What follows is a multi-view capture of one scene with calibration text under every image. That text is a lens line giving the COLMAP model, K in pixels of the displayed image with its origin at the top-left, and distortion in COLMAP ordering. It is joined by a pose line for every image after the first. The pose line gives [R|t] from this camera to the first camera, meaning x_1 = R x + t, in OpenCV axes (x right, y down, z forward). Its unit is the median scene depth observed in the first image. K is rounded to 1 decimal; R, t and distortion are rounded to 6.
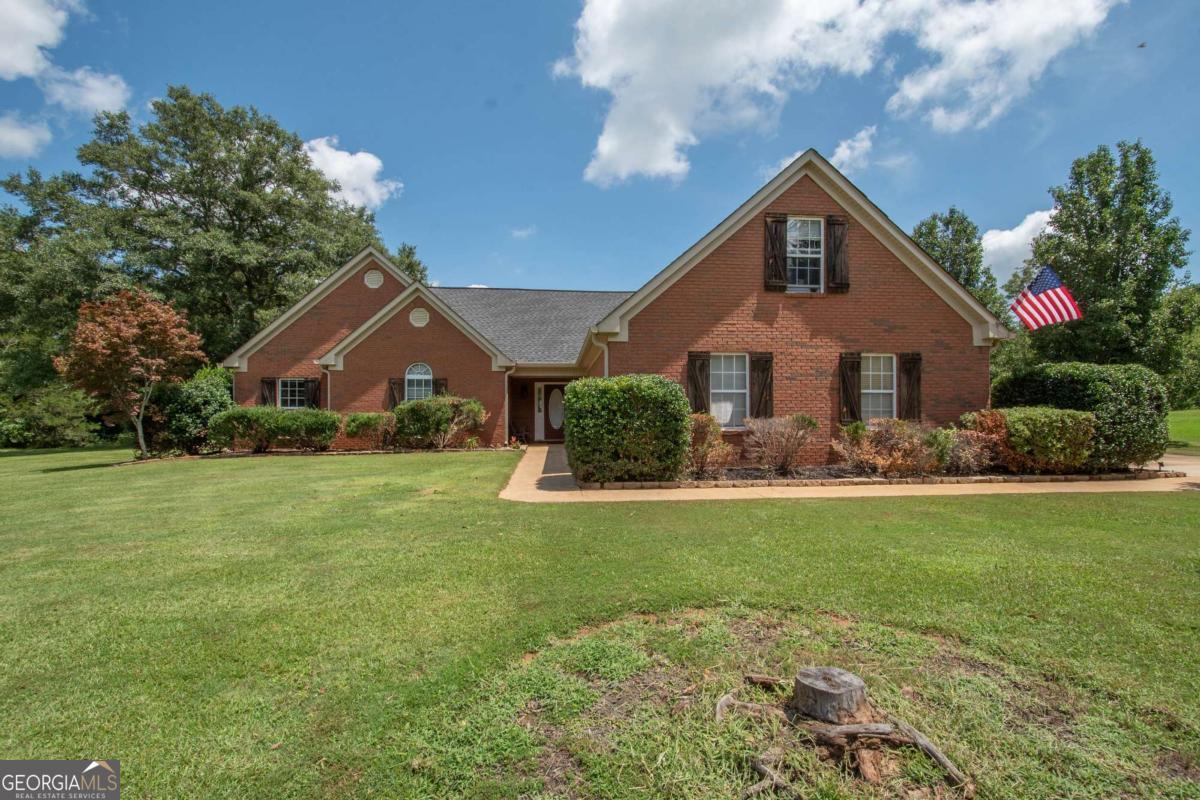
lens RADIAL K [[524.7, 0, 603.9], [0, 524.7, 413.2], [0, 0, 1]] dist [0.009712, -0.019131]
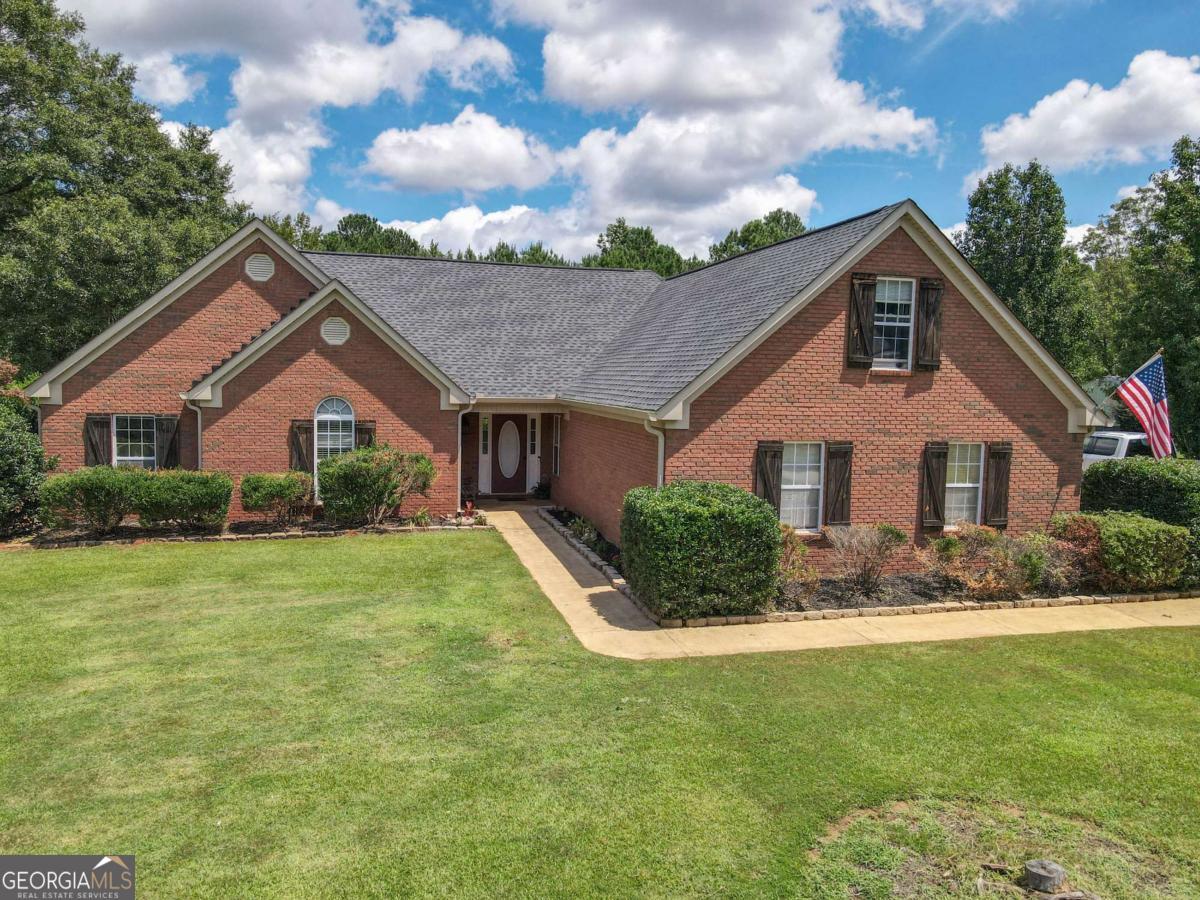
lens RADIAL K [[866.7, 0, 599.7], [0, 866.7, 455.9], [0, 0, 1]] dist [0.028568, -0.030572]
pose [[0.985942, 0.010995, 0.166724, -0.355232], [-0.027937, 0.994634, 0.099617, -0.255729], [-0.164734, -0.102874, 0.980959, -0.337661]]
